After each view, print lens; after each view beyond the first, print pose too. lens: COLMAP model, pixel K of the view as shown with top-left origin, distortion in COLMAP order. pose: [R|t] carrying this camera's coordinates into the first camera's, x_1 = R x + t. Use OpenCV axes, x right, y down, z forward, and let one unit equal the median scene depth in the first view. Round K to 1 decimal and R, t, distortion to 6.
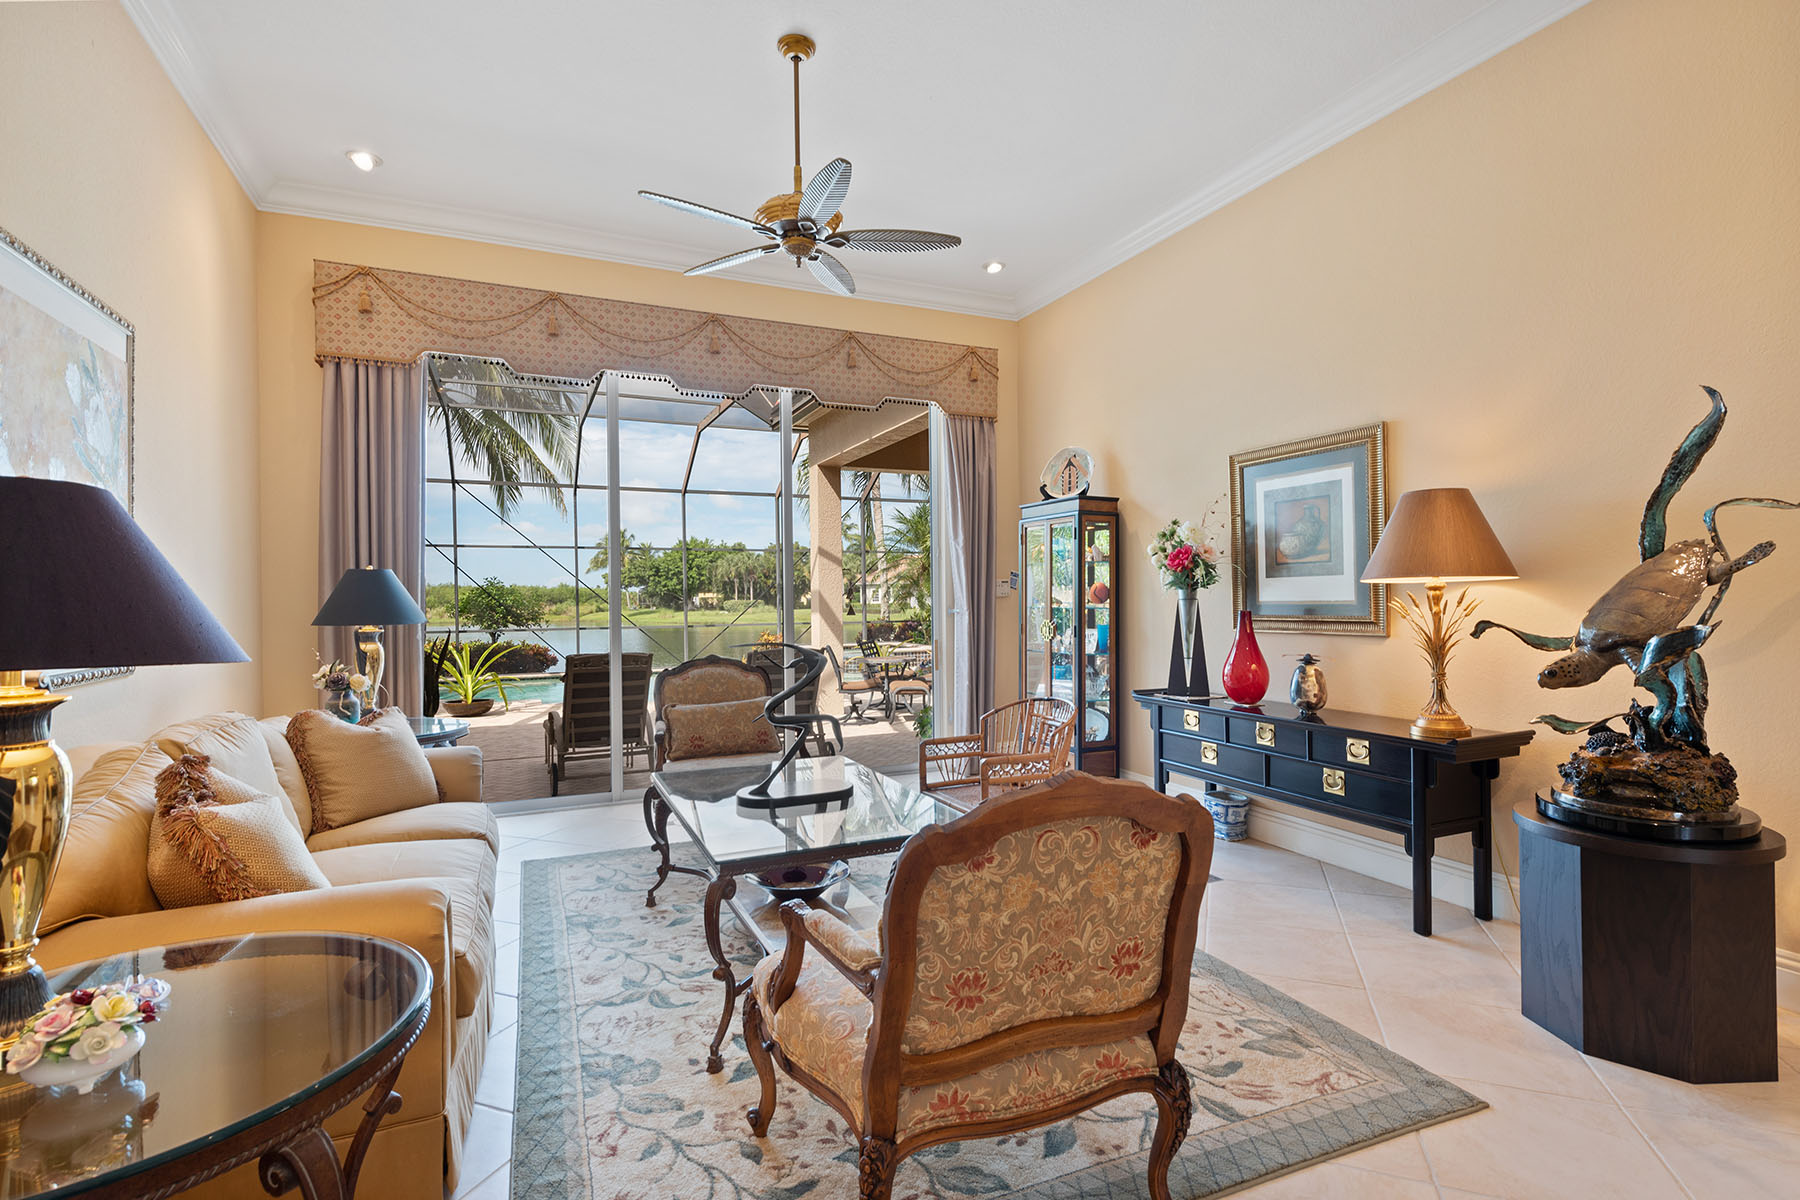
lens RADIAL K [[825.7, 0, 915.9], [0, 825.7, 595.2], [0, 0, 1]] dist [0.003988, -0.000914]
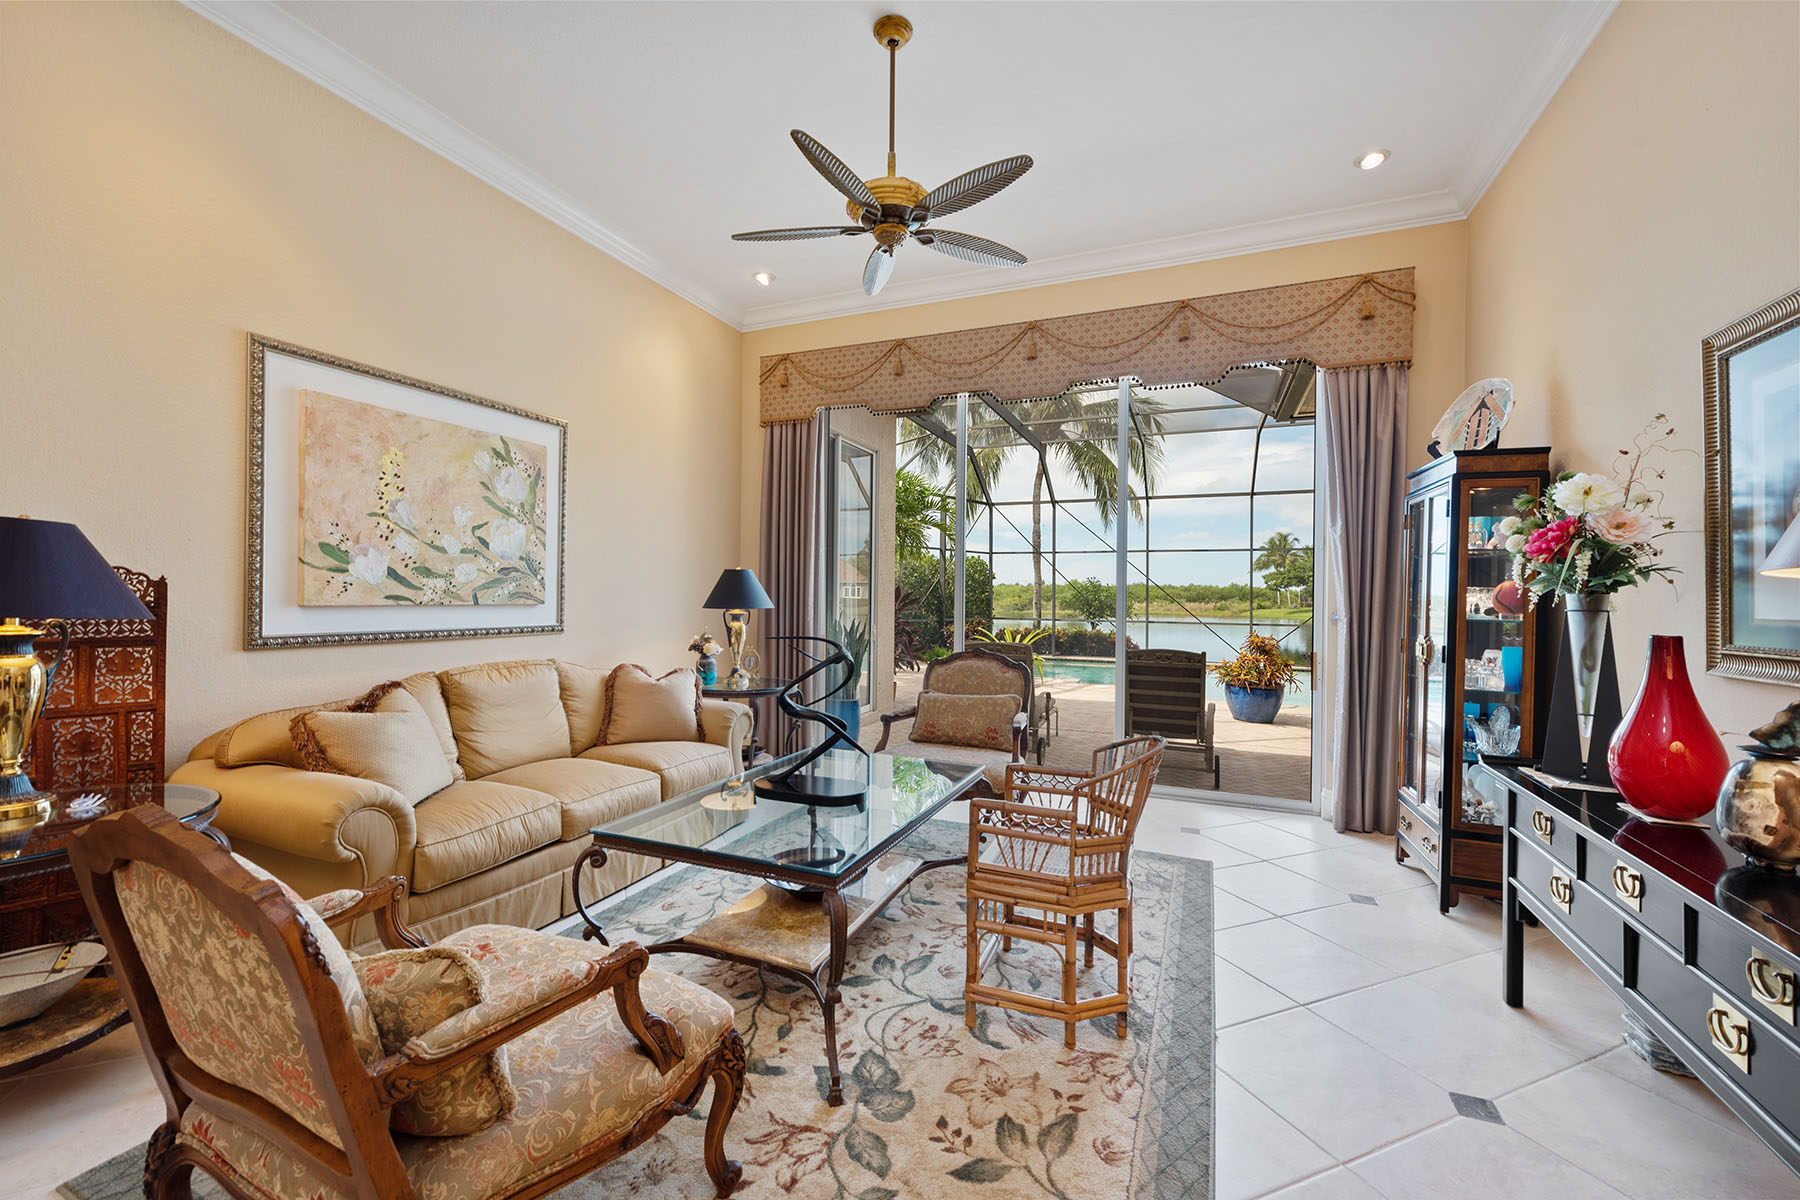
lens RADIAL K [[716.5, 0, 930.3], [0, 716.5, 598.0], [0, 0, 1]] dist [0.007587, -0.001301]
pose [[0.689556, 0.019479, -0.723970, 0.319500], [-0.014734, 0.999809, 0.012868, -0.002726], [0.724082, 0.001794, 0.689711, 0.281362]]
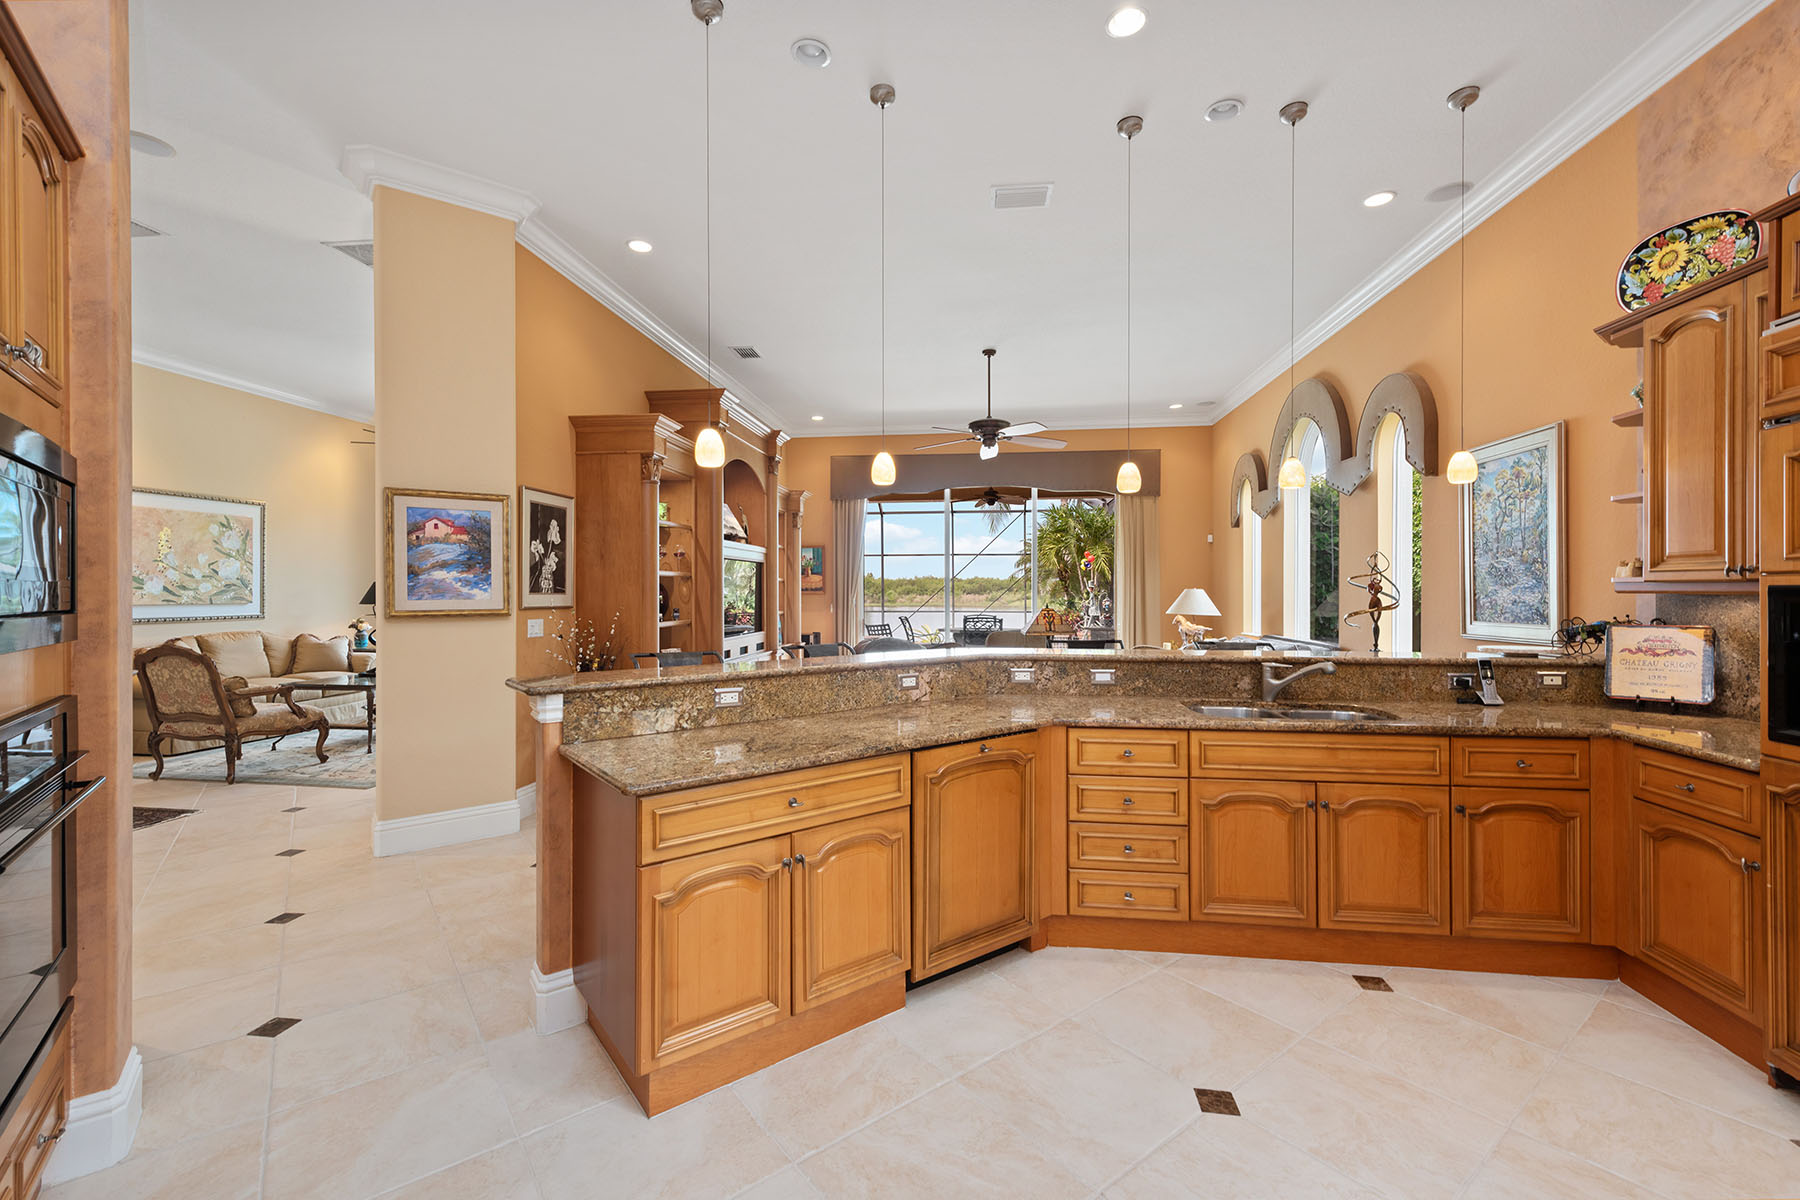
lens RADIAL K [[716.5, 0, 893.7], [0, 716.5, 592.9], [0, 0, 1]] dist [0.007587, -0.001301]
pose [[0.848369, 0.008727, -0.529333, 1.265219], [-0.003574, 0.999936, 0.010758, -0.019508], [0.529393, -0.007235, 0.848346, -0.011009]]
